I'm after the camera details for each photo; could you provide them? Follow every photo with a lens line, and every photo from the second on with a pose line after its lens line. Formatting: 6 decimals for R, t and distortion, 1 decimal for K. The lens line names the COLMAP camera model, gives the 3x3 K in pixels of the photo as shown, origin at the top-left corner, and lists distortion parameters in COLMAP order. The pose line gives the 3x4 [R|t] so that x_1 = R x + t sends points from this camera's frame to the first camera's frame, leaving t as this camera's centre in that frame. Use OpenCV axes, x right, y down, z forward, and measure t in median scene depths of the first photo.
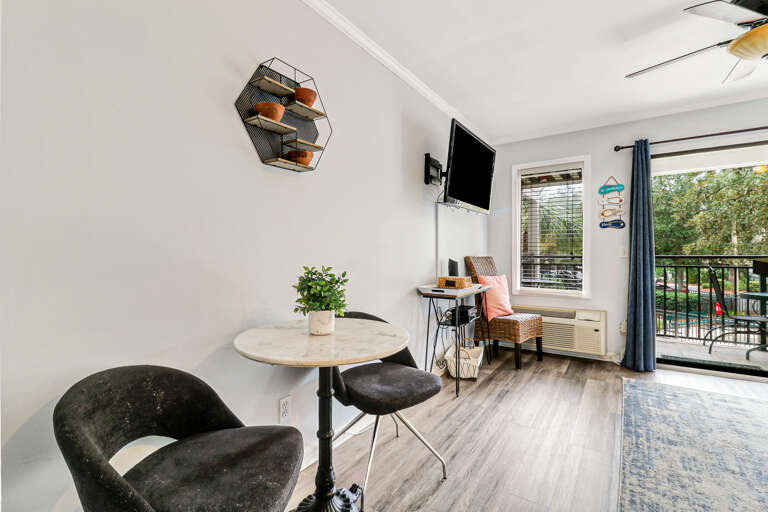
lens RADIAL K [[357.8, 0, 379.4], [0, 357.8, 260.7], [0, 0, 1]] dist [-0.002232, -0.003090]
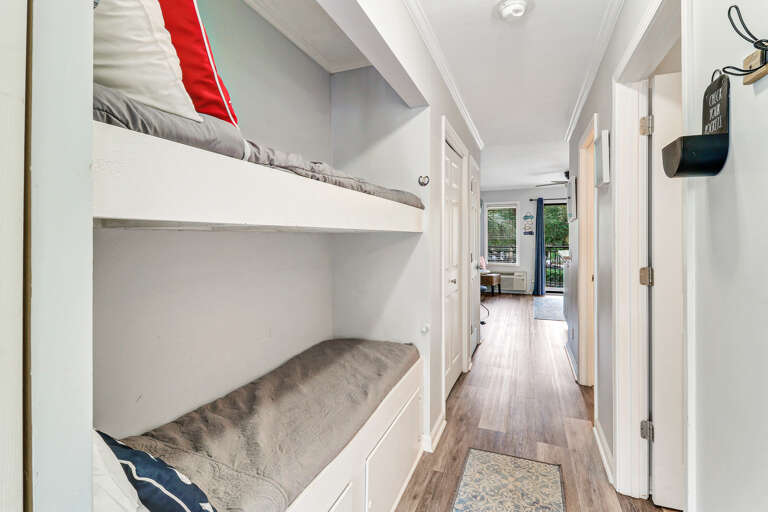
lens RADIAL K [[357.8, 0, 387.3], [0, 357.8, 250.3], [0, 0, 1]] dist [-0.002232, -0.003090]
pose [[0.974395, -0.007336, 0.224722, -0.731518], [0.005024, 0.999928, 0.010859, -0.022091], [-0.224786, -0.009452, 0.974362, -1.005951]]
